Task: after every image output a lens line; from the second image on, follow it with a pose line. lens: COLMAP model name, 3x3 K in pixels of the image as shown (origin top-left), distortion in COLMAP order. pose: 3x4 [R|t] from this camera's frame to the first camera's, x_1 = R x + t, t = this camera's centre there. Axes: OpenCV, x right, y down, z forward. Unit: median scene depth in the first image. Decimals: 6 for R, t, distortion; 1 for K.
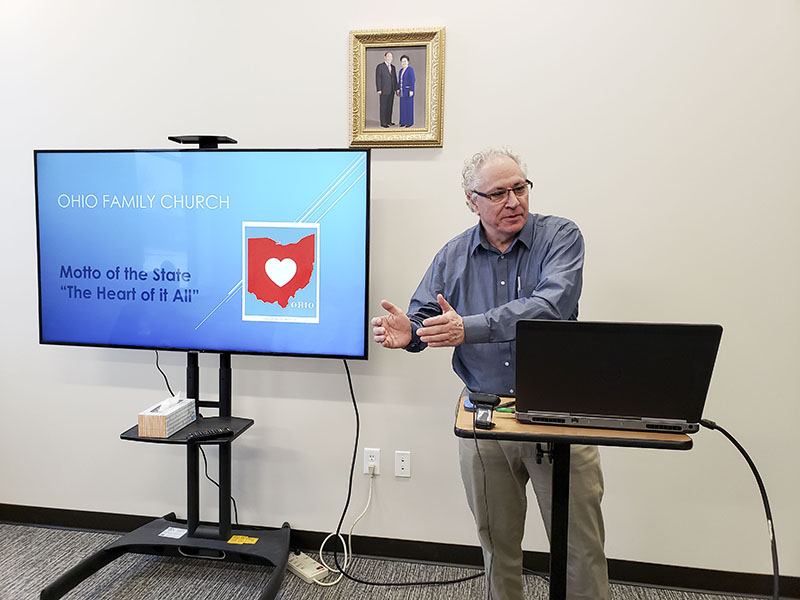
lens RADIAL K [[641.5, 0, 399.4], [0, 641.5, 300.6], [0, 0, 1]] dist [0.032500, -0.052490]
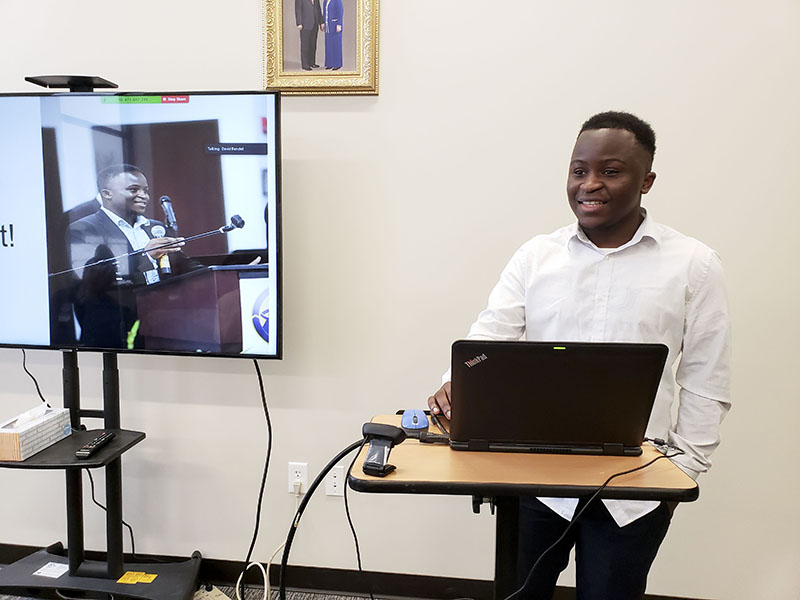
lens RADIAL K [[641.5, 0, 405.5], [0, 641.5, 299.6], [0, 0, 1]] dist [0.032500, -0.052490]
pose [[0.999130, -0.006913, 0.041132, 0.066168], [0.005751, 0.999583, 0.028291, -0.003111], [-0.041311, -0.028030, 0.998753, 0.177529]]
